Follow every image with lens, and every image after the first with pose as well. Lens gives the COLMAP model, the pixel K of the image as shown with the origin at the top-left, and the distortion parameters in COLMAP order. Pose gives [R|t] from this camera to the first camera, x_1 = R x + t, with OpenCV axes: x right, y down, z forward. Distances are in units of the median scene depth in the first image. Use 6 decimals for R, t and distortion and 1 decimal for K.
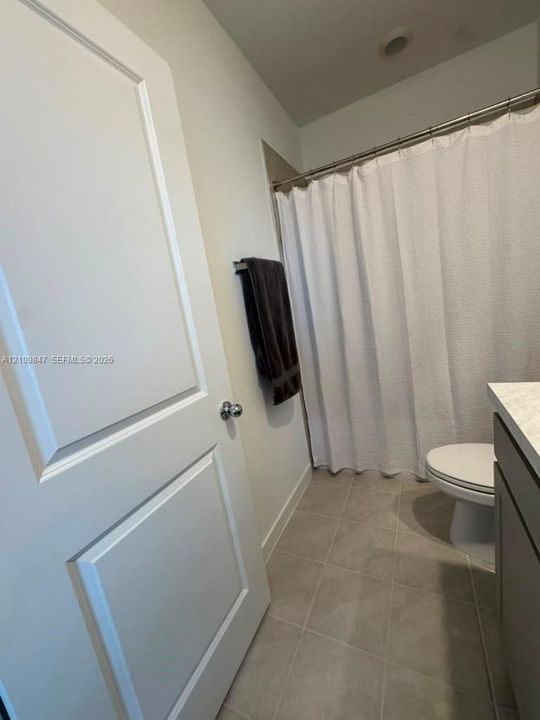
lens RADIAL K [[287.8, 0, 271.5], [0, 287.8, 360.2], [0, 0, 1]] dist [-0.003282, -0.000750]
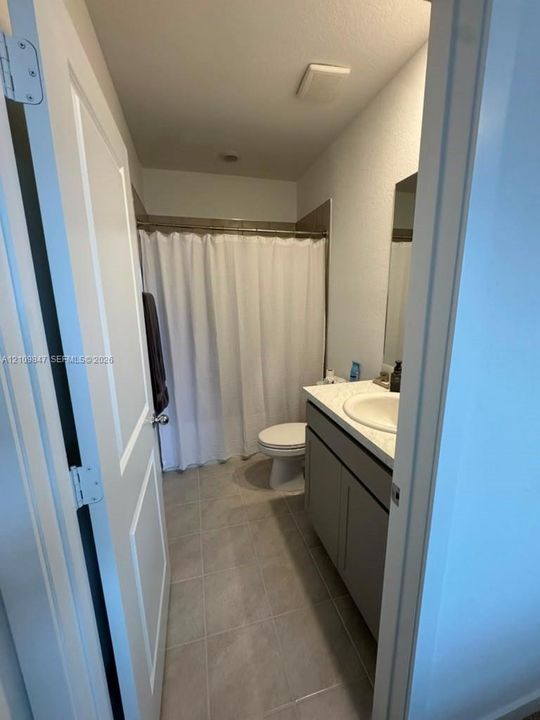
lens RADIAL K [[287.8, 0, 270.3], [0, 287.8, 359.9], [0, 0, 1]] dist [-0.003282, -0.000750]
pose [[0.742734, 0.004815, 0.669569, -0.408752], [0.021435, 0.999291, -0.030964, -0.028126], [-0.669244, 0.037350, 0.742104, -0.189337]]
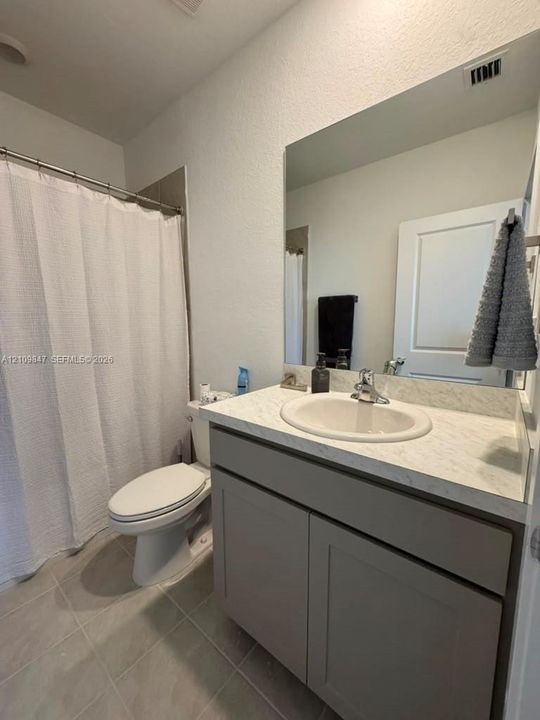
lens RADIAL K [[287.8, 0, 269.8], [0, 287.8, 360.1], [0, 0, 1]] dist [-0.003282, -0.000750]
pose [[0.218452, 0.028671, 0.975426, -0.228716], [0.151860, 0.986392, -0.063003, 0.001513], [-0.963959, 0.161891, 0.211125, 0.212078]]
